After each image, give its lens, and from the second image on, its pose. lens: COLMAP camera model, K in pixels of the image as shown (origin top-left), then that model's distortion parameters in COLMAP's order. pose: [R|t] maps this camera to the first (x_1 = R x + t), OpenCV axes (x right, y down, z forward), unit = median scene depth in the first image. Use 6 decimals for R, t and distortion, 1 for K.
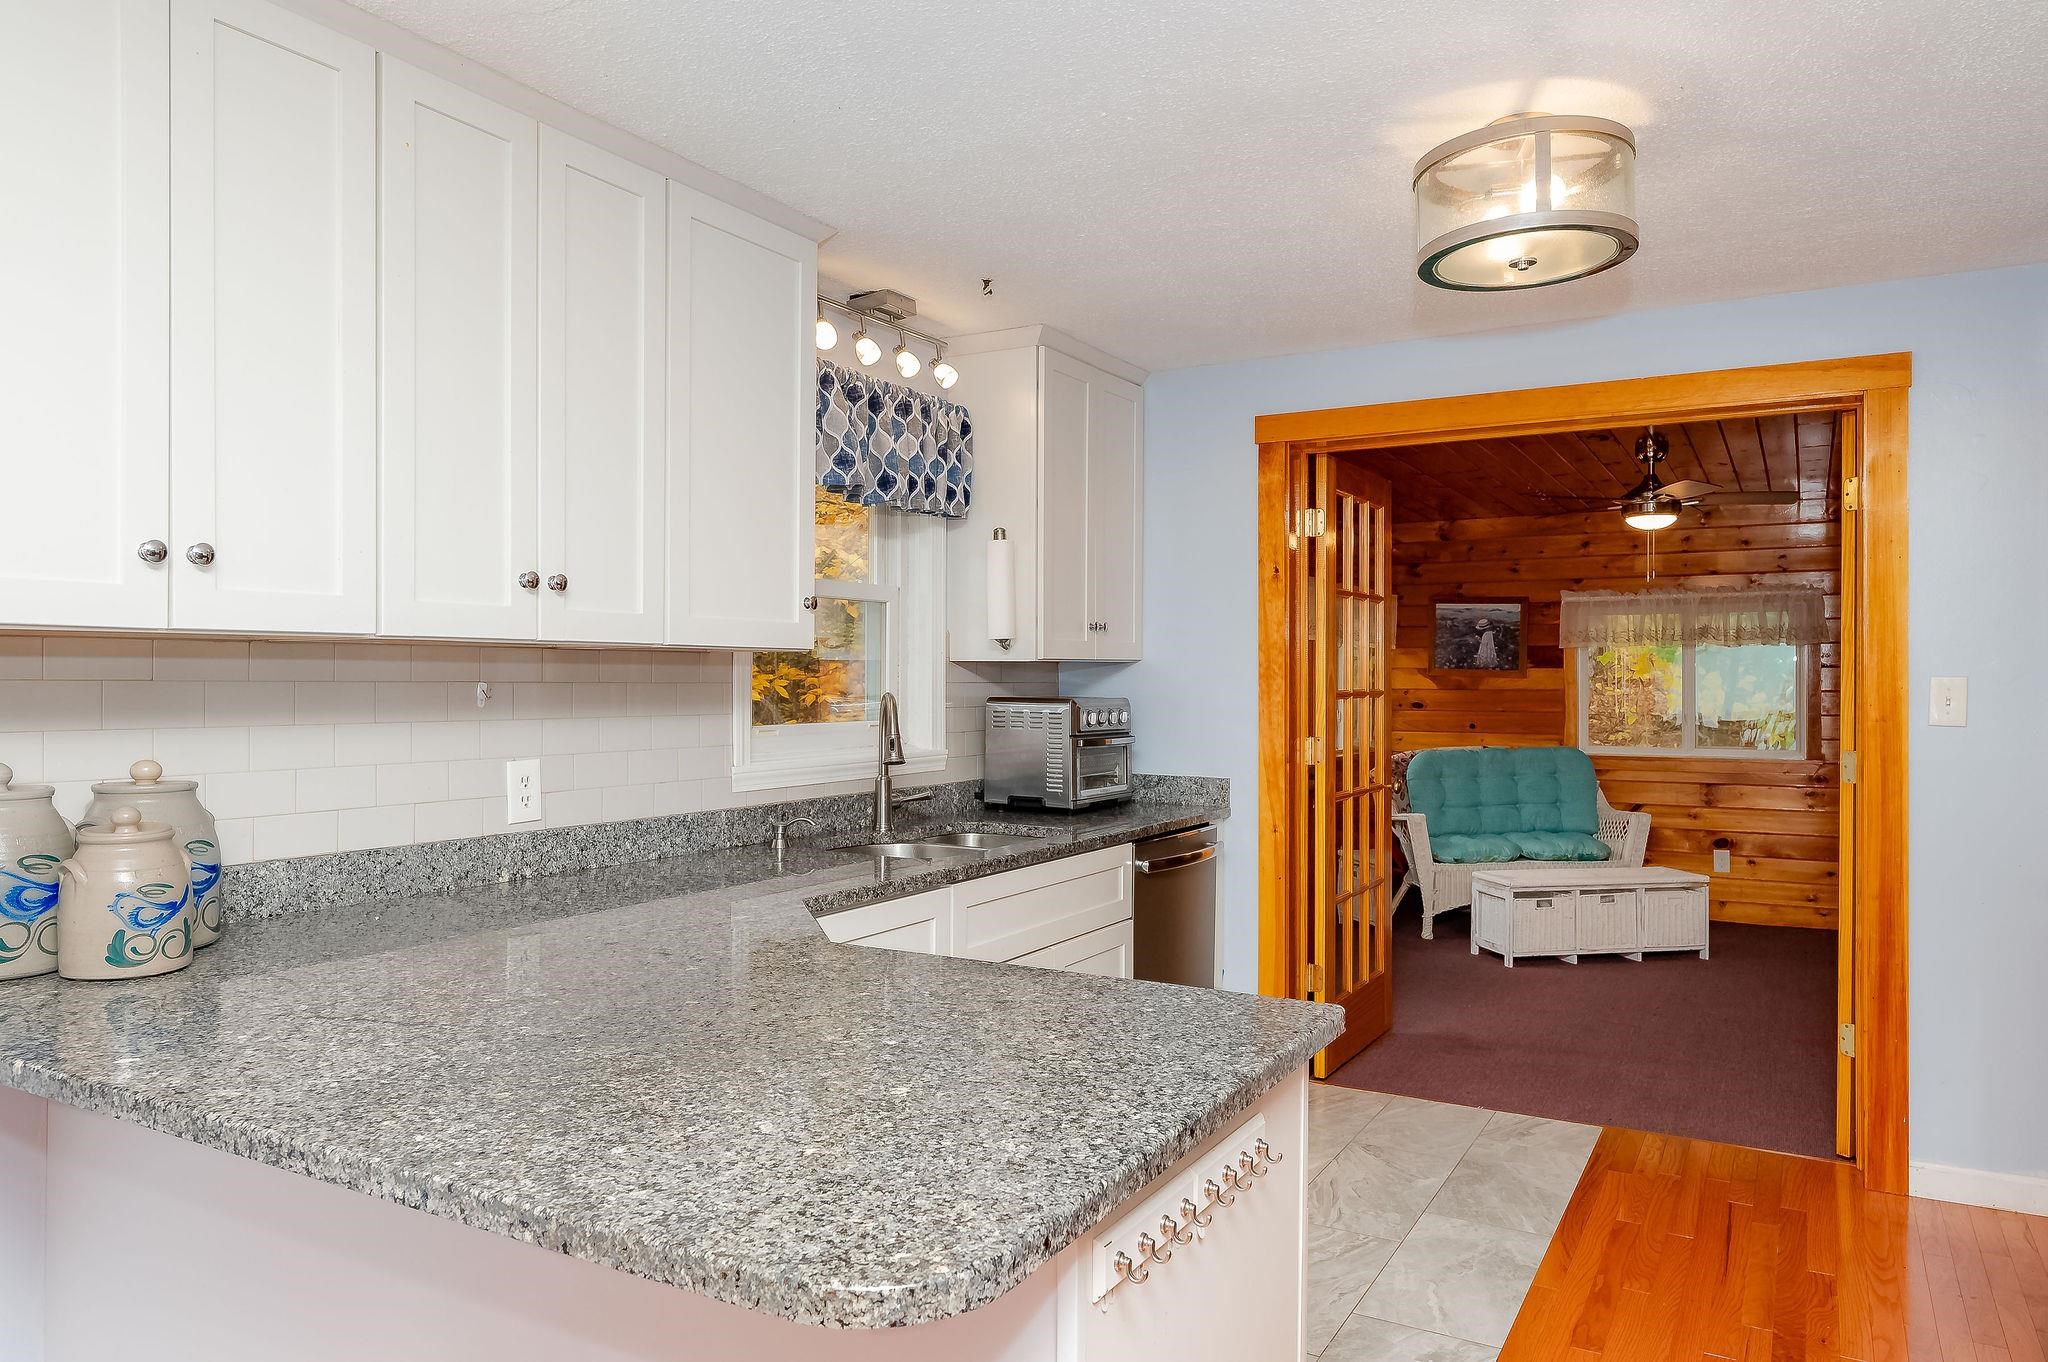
lens RADIAL K [[1357.4, 0, 1039.4], [0, 1357.4, 682.9], [0, 0, 1]] dist [0.003816, -0.003115]
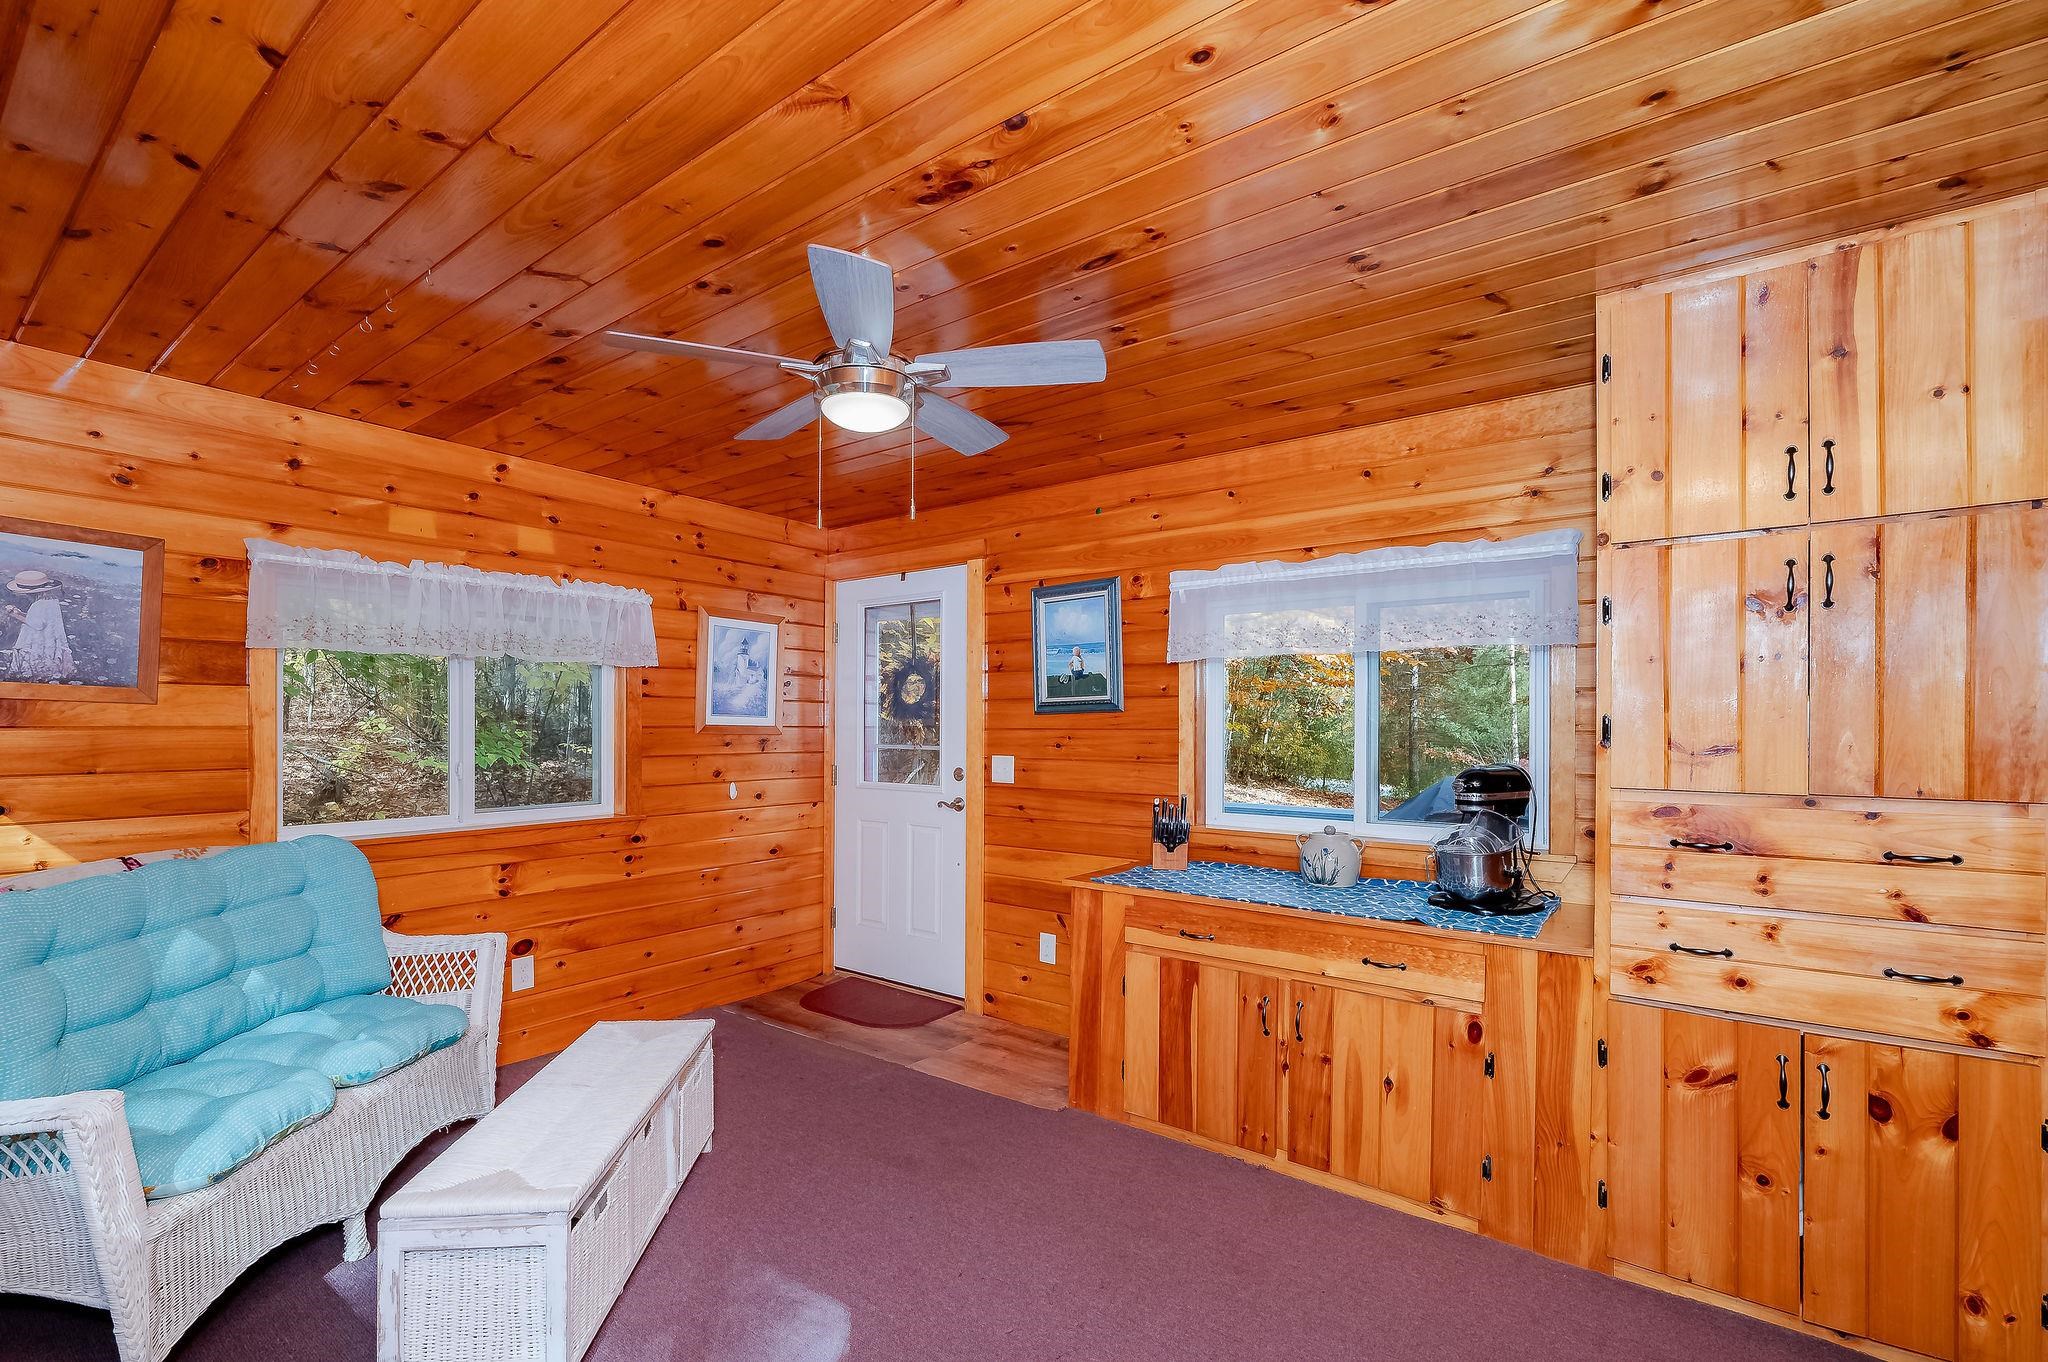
lens RADIAL K [[888.1, 0, 1023.8], [0, 888.1, 725.2], [0, 0, 1]] dist [-0.009306, 0.001524]
pose [[0.100527, -0.006057, 0.994916, 0.150029], [-0.000351, 0.999981, 0.006124, 0.002710], [-0.994934, -0.000965, 0.100523, 1.307548]]
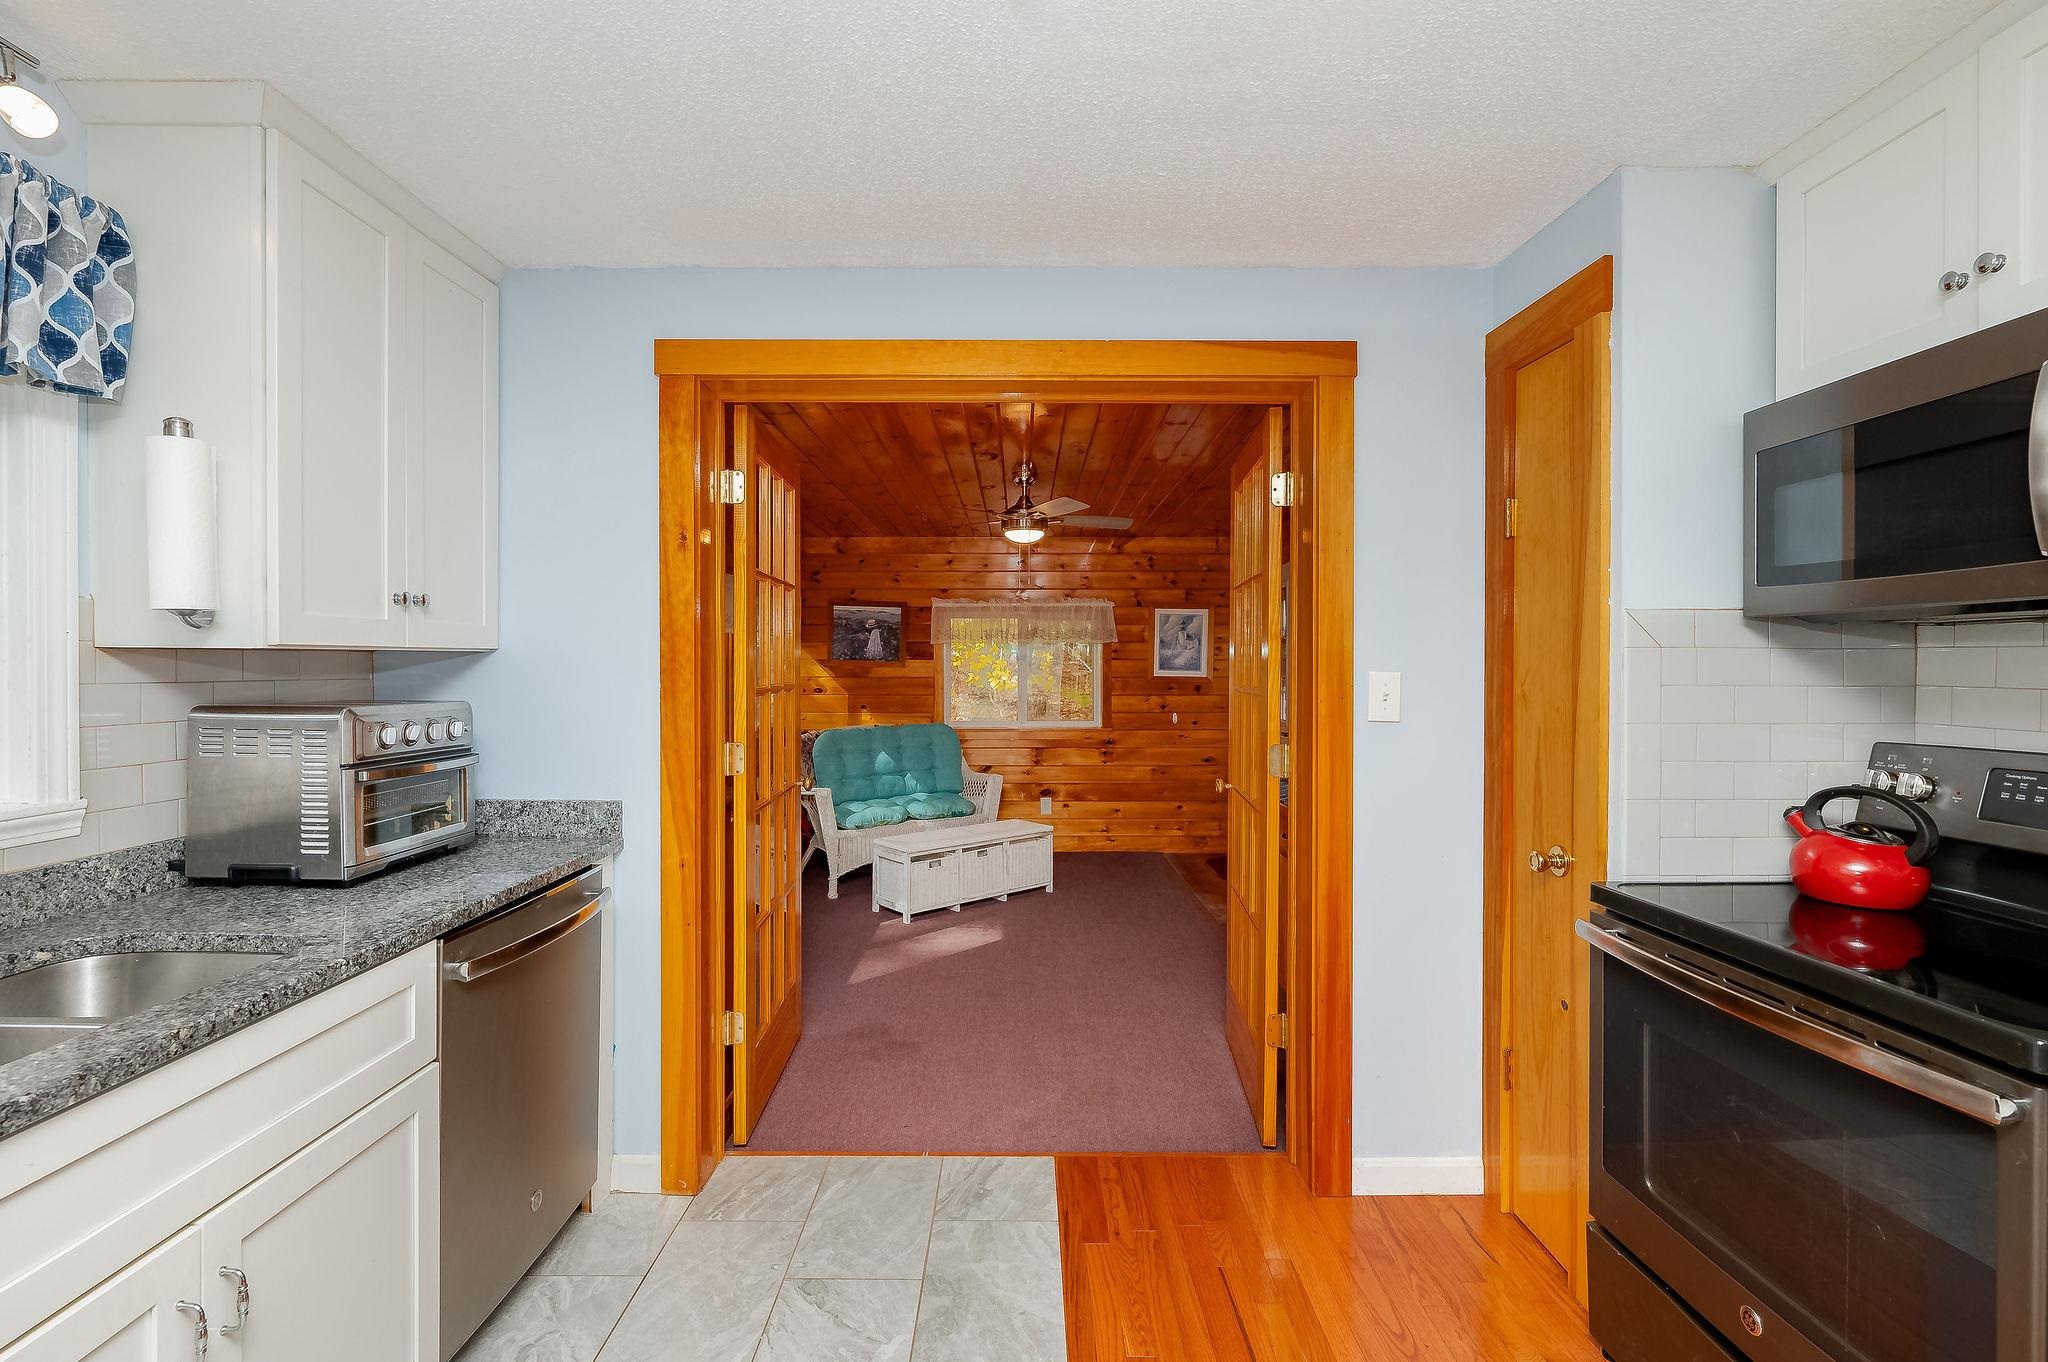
lens RADIAL K [[888.1, 0, 1012.1], [0, 888.1, 672.3], [0, 0, 1]] dist [-0.009306, 0.001524]
pose [[0.873113, -0.003460, 0.487505, 0.095561], [0.001139, 0.999987, 0.005057, -0.006635], [-0.487516, -0.003860, 0.873106, 0.483745]]
